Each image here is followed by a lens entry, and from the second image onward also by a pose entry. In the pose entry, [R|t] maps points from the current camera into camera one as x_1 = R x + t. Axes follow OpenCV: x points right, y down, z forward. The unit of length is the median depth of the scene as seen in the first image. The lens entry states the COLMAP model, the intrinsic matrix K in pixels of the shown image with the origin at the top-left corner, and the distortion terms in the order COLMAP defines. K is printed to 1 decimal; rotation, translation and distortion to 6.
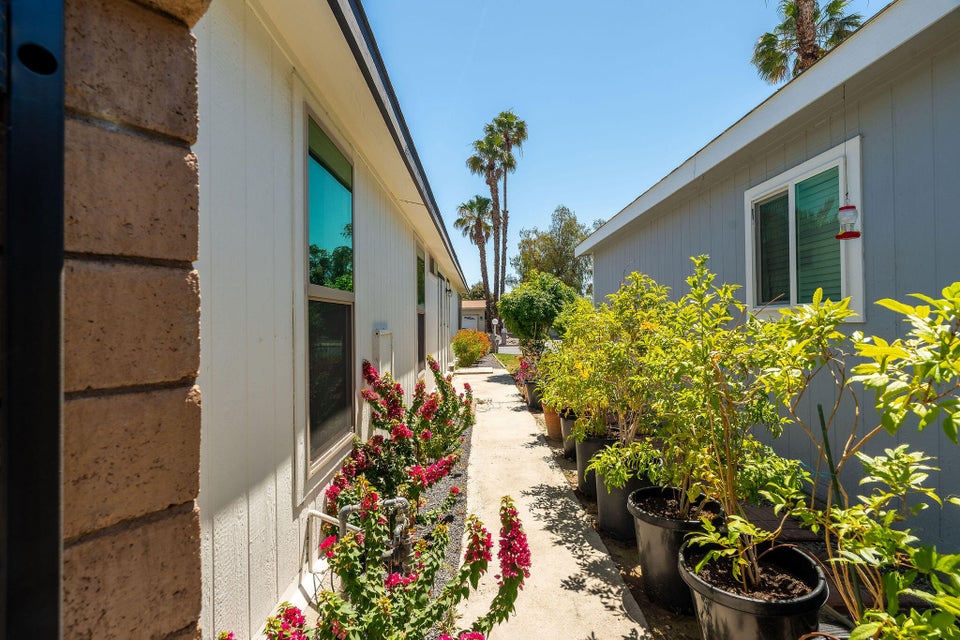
lens RADIAL K [[436.1, 0, 477.9], [0, 436.1, 318.7], [0, 0, 1]] dist [-0.001942, -0.000275]
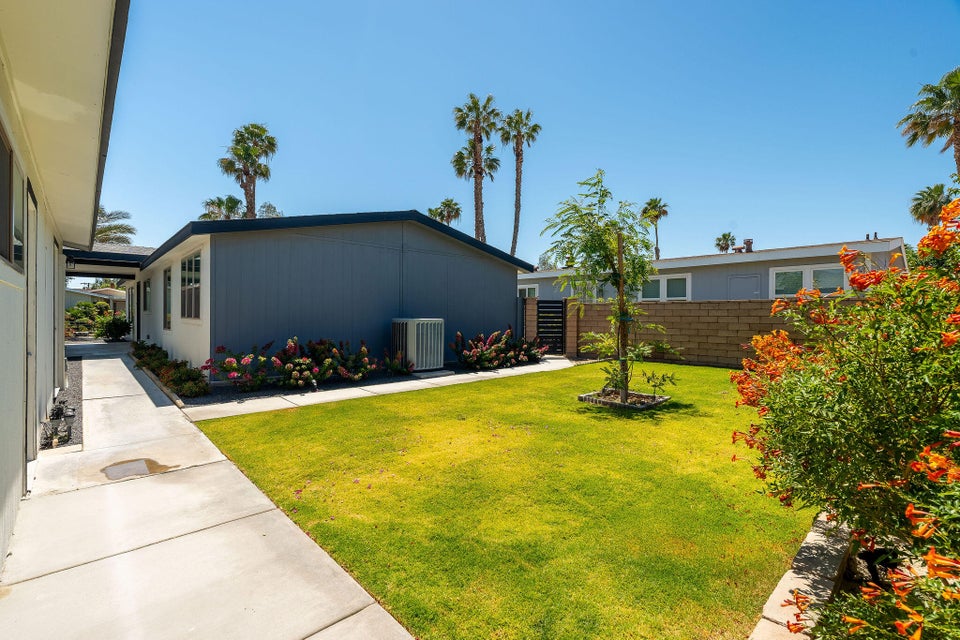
lens RADIAL K [[436.1, 0, 477.0], [0, 436.1, 316.0], [0, 0, 1]] dist [-0.001942, -0.000275]
pose [[0.731752, 0.004646, 0.681555, -0.284561], [-0.014816, 0.999849, 0.009092, -0.005497], [-0.681410, -0.016751, 0.731711, -0.202810]]
